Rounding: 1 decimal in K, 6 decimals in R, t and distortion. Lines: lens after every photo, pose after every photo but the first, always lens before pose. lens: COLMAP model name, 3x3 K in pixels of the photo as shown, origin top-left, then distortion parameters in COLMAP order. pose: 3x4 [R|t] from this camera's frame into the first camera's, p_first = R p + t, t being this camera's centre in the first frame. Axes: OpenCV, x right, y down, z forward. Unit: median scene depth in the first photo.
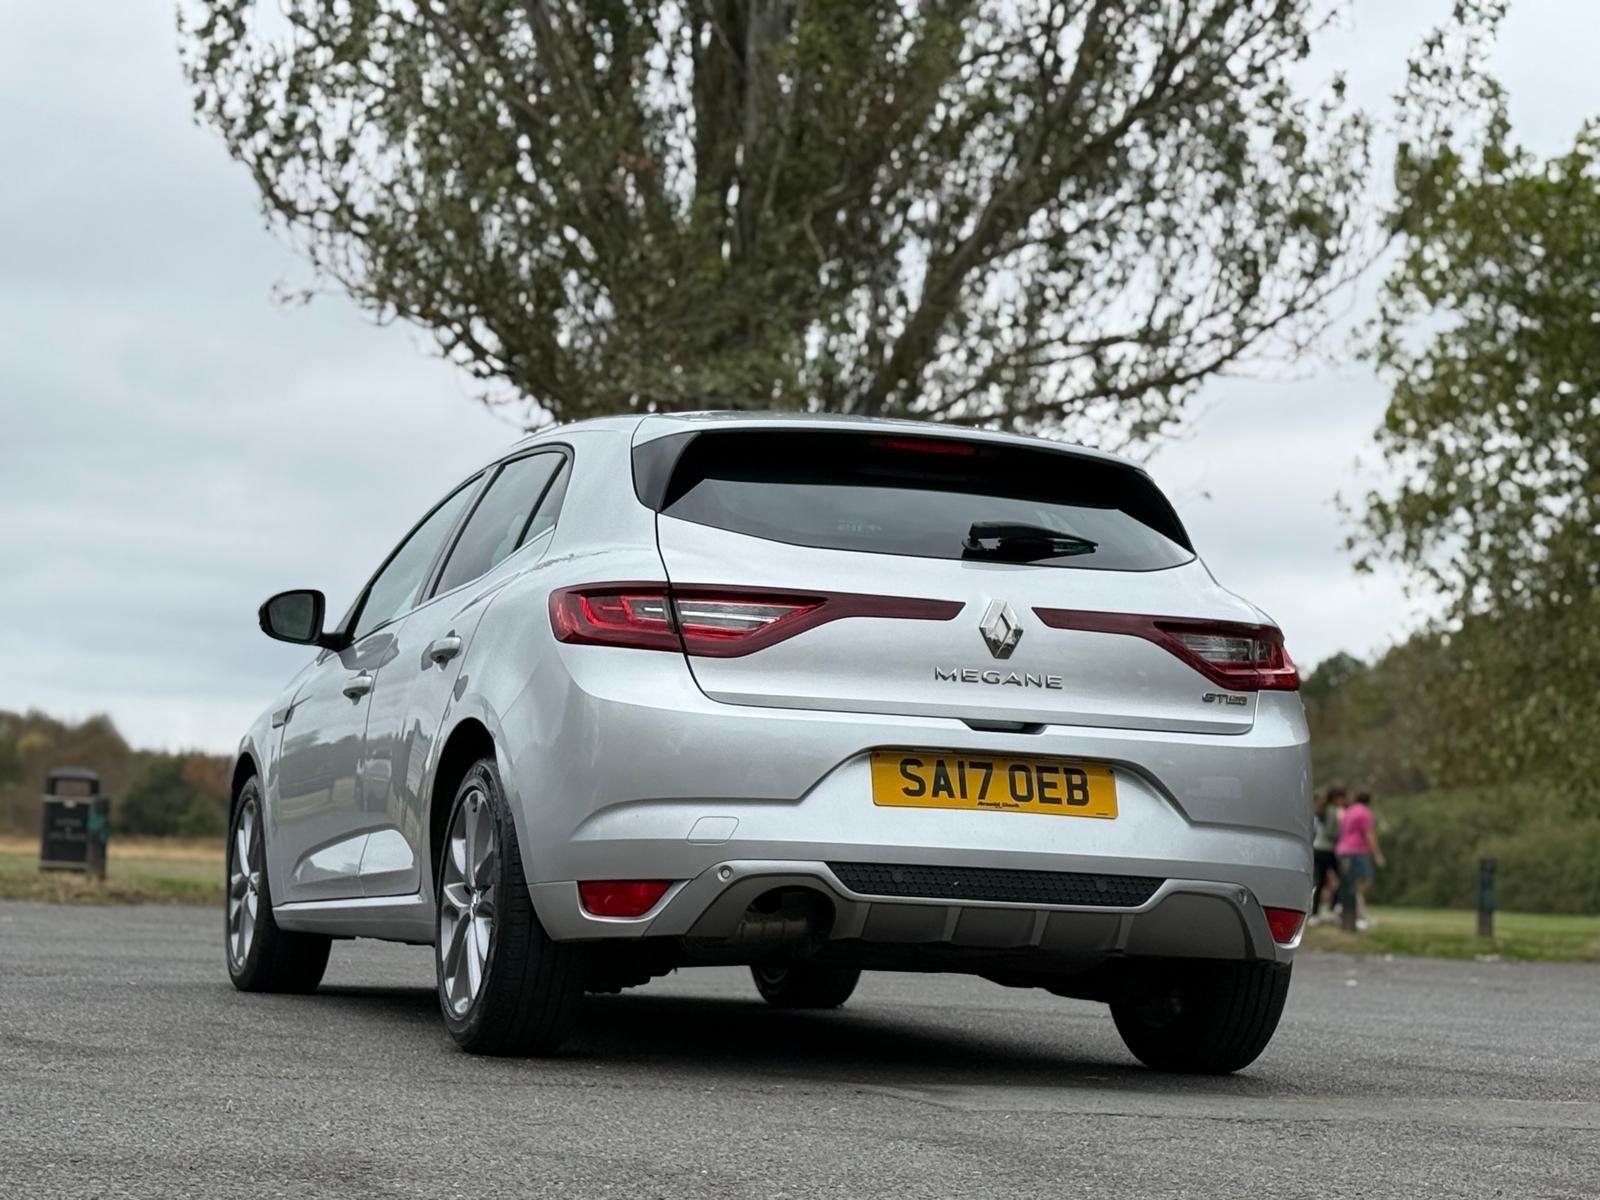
lens RADIAL K [[3403.9, 0, 808.3], [0, 3403.9, 610.4], [0, 0, 1]] dist [0.146831, 0.000000]
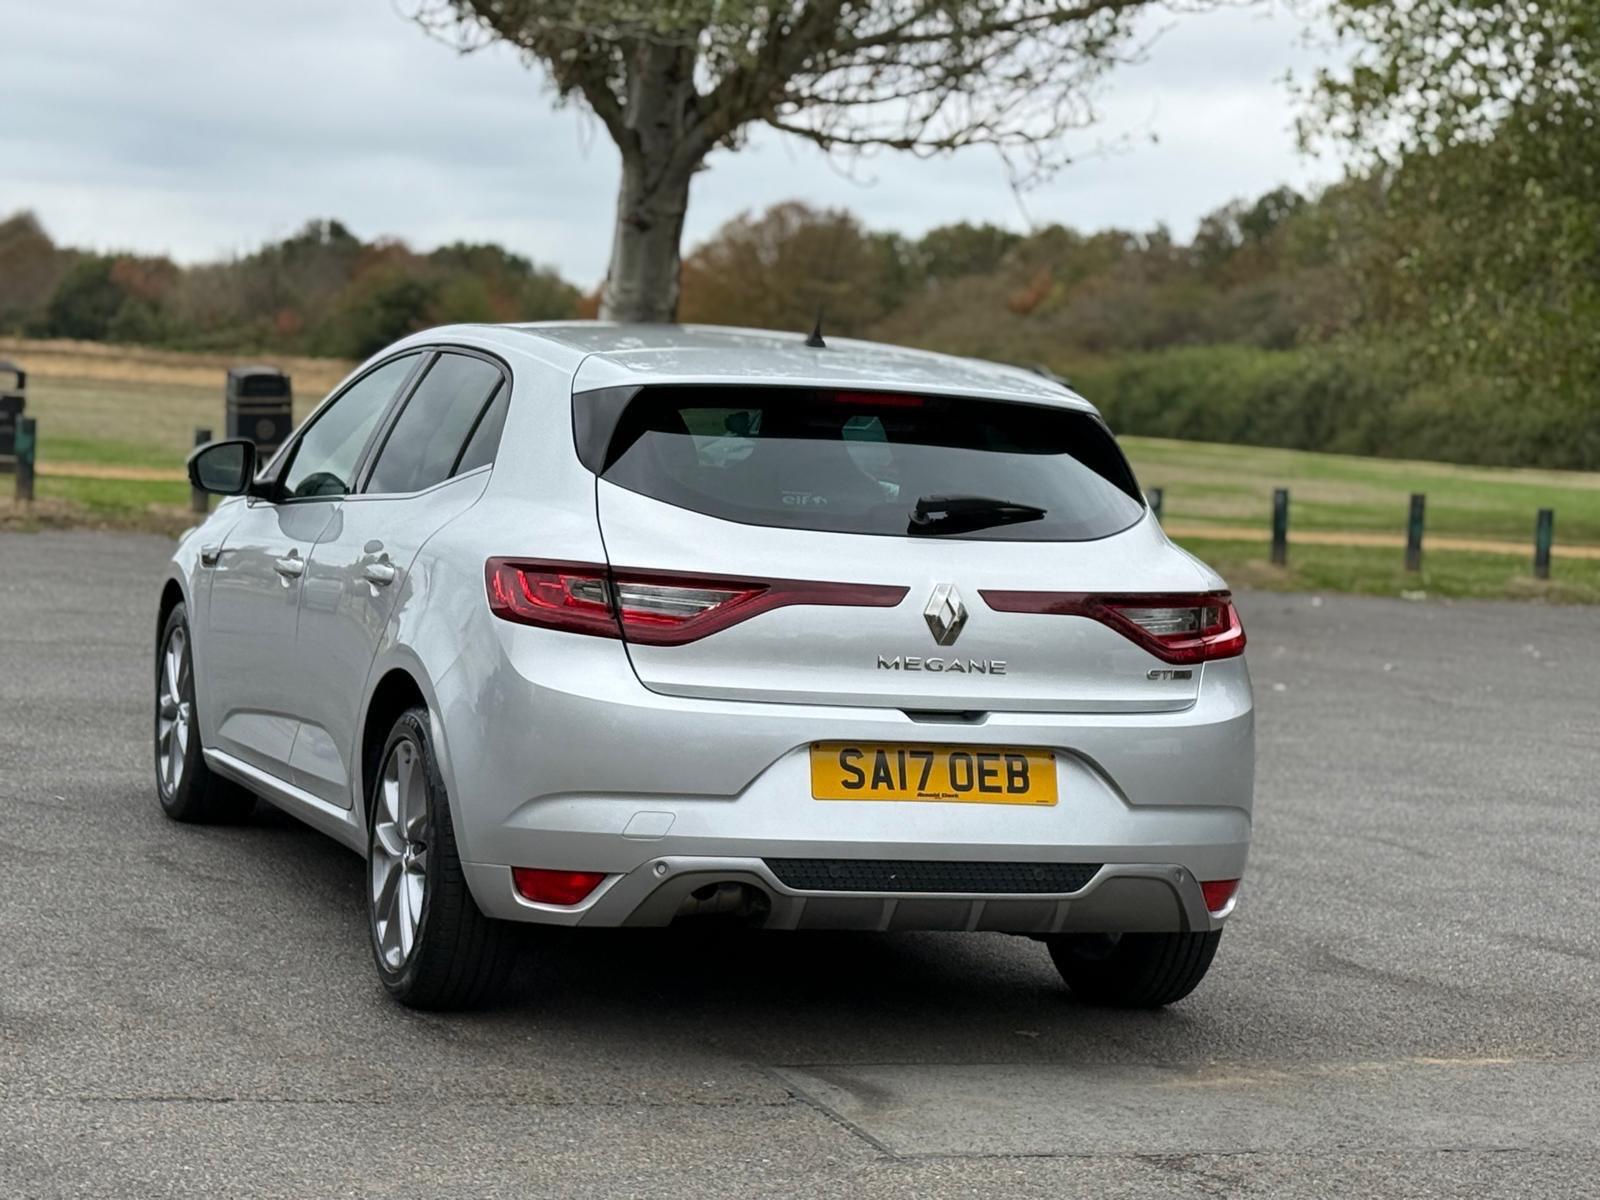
lens RADIAL K [[3403.9, 0, 819.4], [0, 3403.9, 646.6], [0, 0, 1]] dist [0.146831, 0.000000]
pose [[0.999490, 0.020733, 0.024275, -0.003461], [-0.024158, 0.988302, 0.150581, -0.128577], [-0.020870, -0.151090, 0.988300, 0.027263]]
